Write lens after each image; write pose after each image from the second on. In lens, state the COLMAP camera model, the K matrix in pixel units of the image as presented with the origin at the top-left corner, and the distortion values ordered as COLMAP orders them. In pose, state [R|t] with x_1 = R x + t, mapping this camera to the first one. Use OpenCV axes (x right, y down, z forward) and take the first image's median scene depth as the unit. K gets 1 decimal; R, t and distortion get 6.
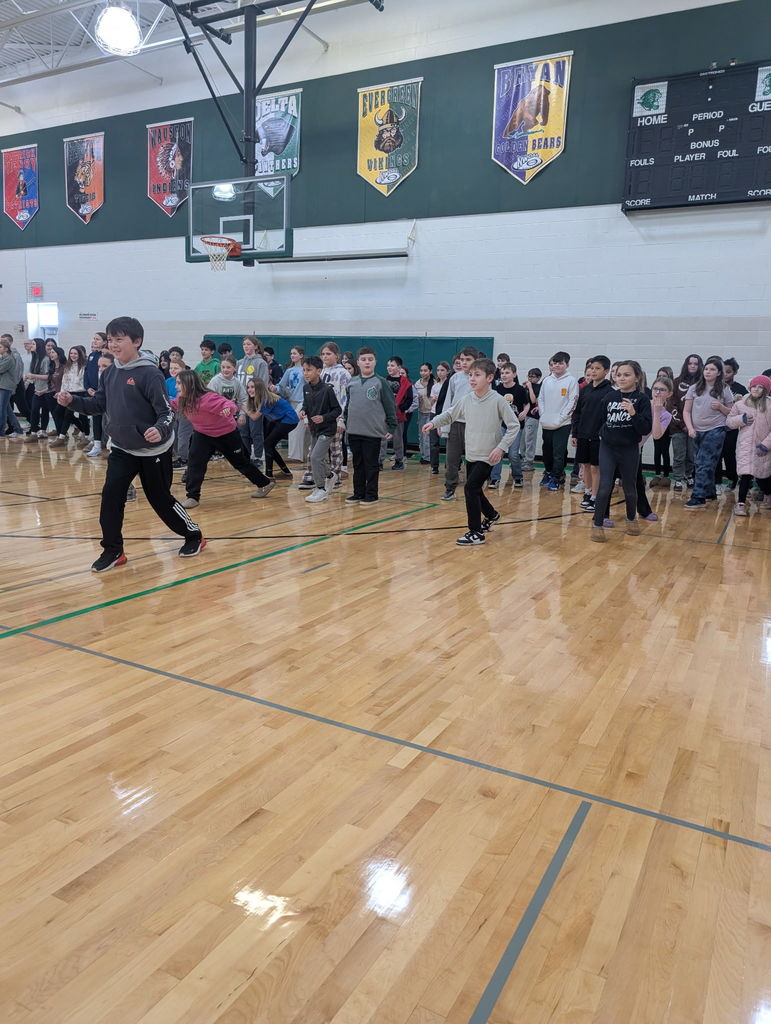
lens RADIAL K [[748.5, 0, 385.5], [0, 748.5, 512.0], [0, 0, 1]] dist [0.021564, -0.006729]
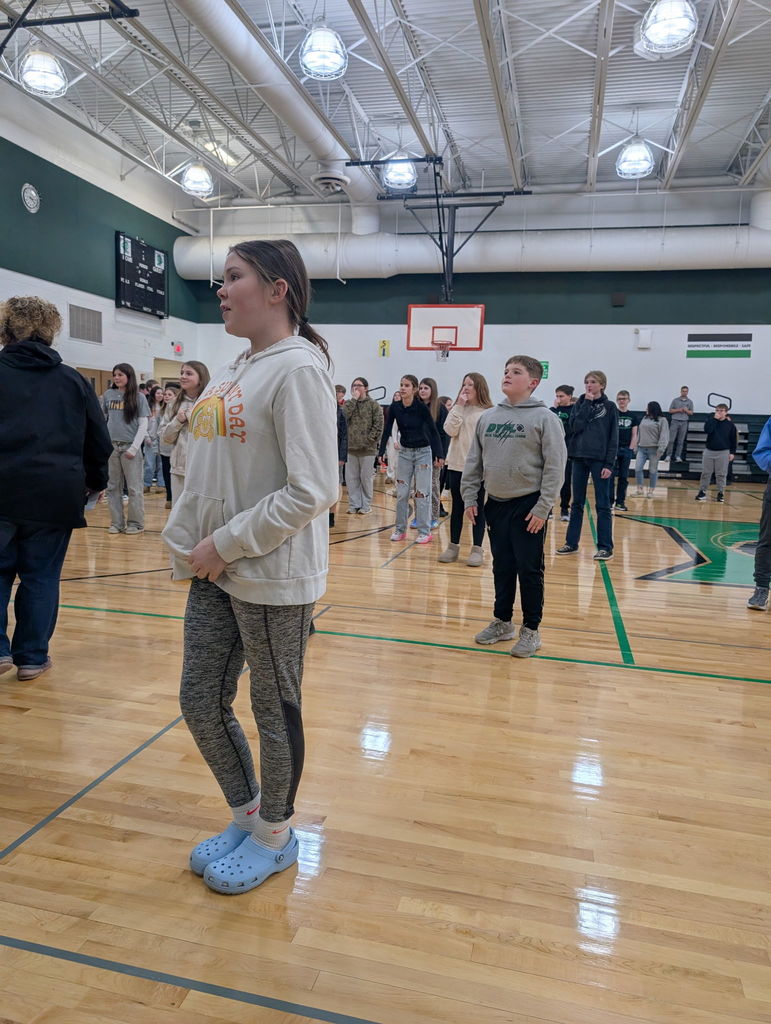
lens RADIAL K [[748.5, 0, 385.5], [0, 748.5, 512.0], [0, 0, 1]] dist [0.021564, -0.006729]
pose [[-0.244998, -0.172507, 0.954053, -1.601877], [0.119725, 0.971128, 0.206340, -0.240983], [-0.962103, 0.164777, -0.217271, 0.917356]]
